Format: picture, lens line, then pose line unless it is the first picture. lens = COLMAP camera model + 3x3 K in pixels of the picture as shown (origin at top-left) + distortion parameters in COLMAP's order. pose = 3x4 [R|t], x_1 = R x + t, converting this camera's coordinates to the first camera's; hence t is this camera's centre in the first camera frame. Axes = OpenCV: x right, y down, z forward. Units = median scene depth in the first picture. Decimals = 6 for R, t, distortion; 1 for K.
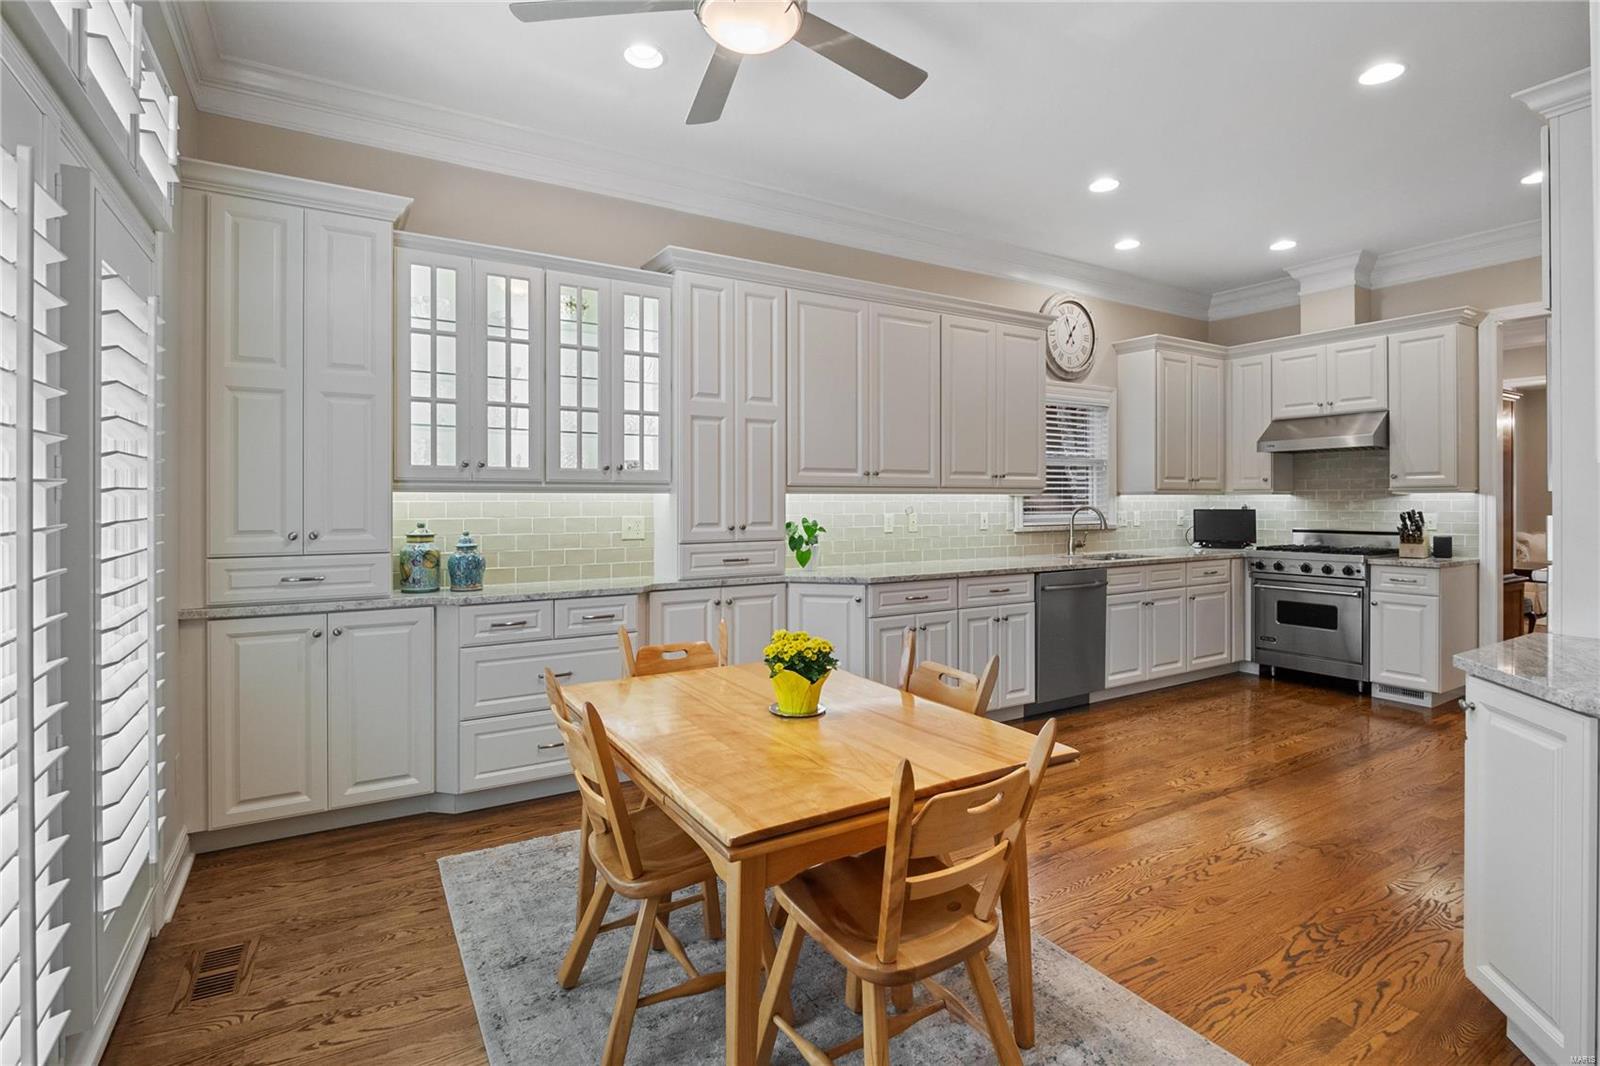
lens RADIAL K [[762.7, 0, 795.4], [0, 762.7, 513.5], [0, 0, 1]] dist [-0.012730, -0.000365]
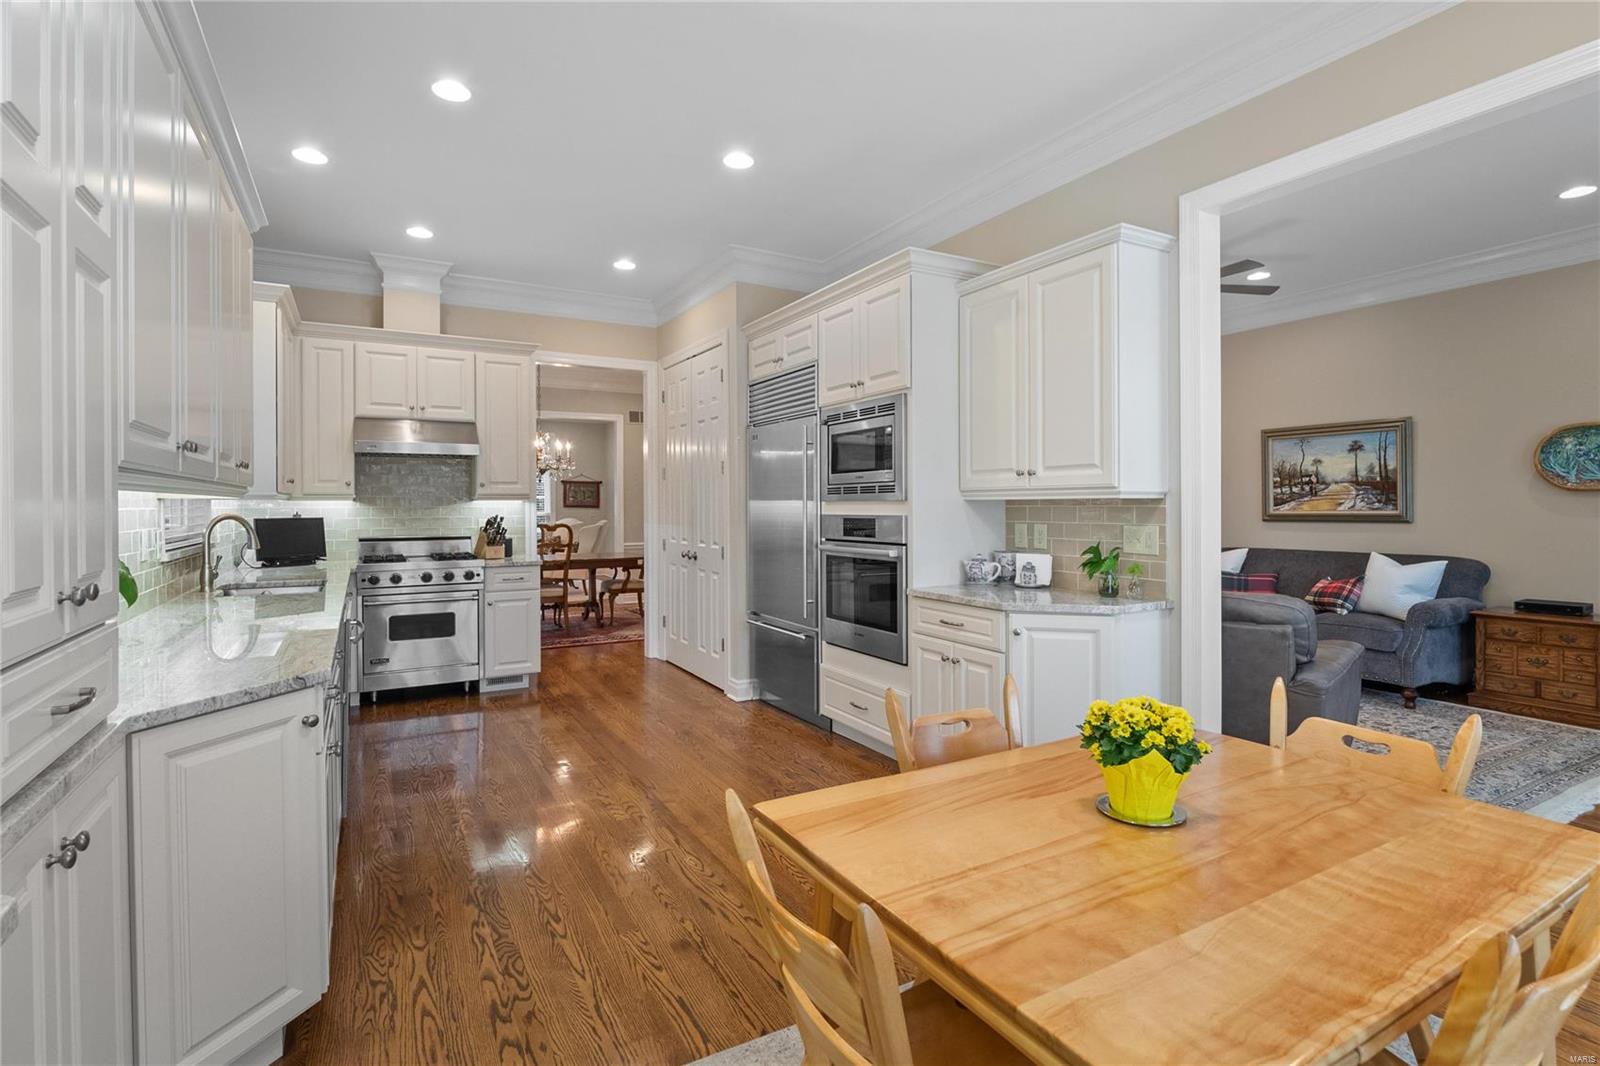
lens RADIAL K [[762.7, 0, 795.4], [0, 762.7, 513.5], [0, 0, 1]] dist [-0.012730, -0.000365]
pose [[0.029991, -0.010136, 0.999499, -0.278795], [0.018139, 0.999789, 0.009595, -0.009823], [-0.999386, 0.017842, 0.030169, 0.516241]]
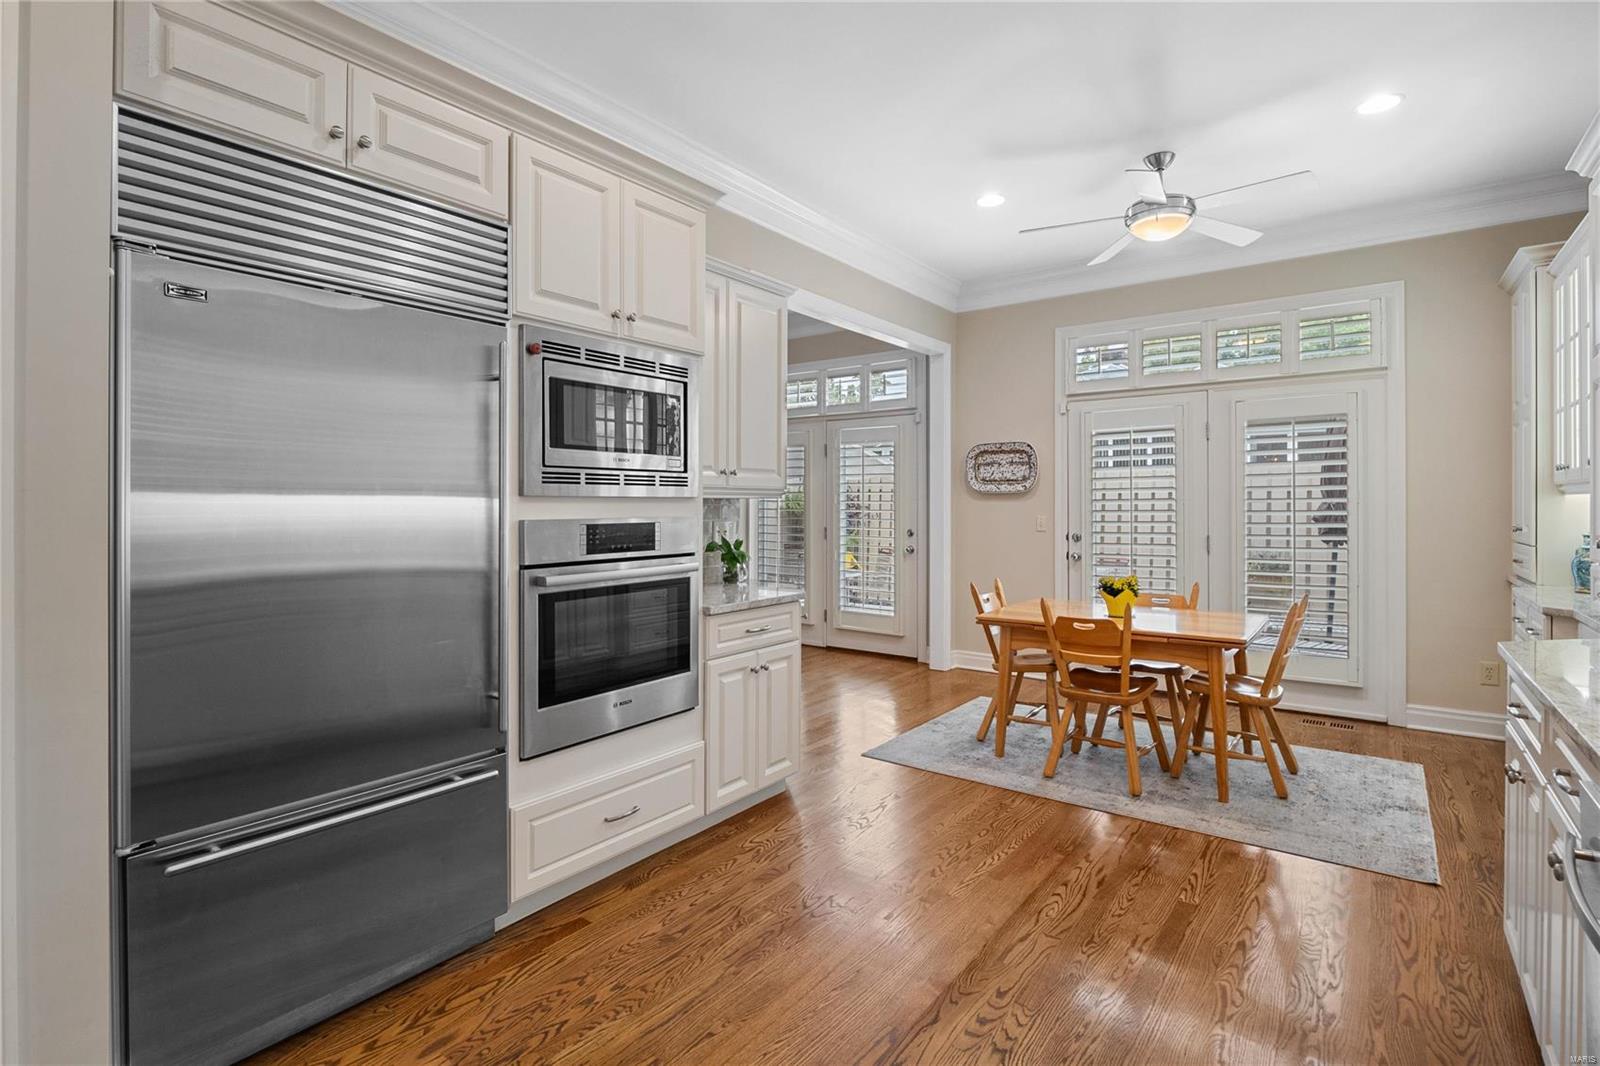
lens RADIAL K [[894.3, 0, 717.3], [0, 894.3, 501.2], [0, 0, 1]] dist [-0.002549, 0.000173]
pose [[-0.923990, -0.001612, -0.382414, 0.632132], [-0.006828, 0.999901, 0.012281, -0.018262], [0.382357, 0.013959, -0.923909, 1.024048]]
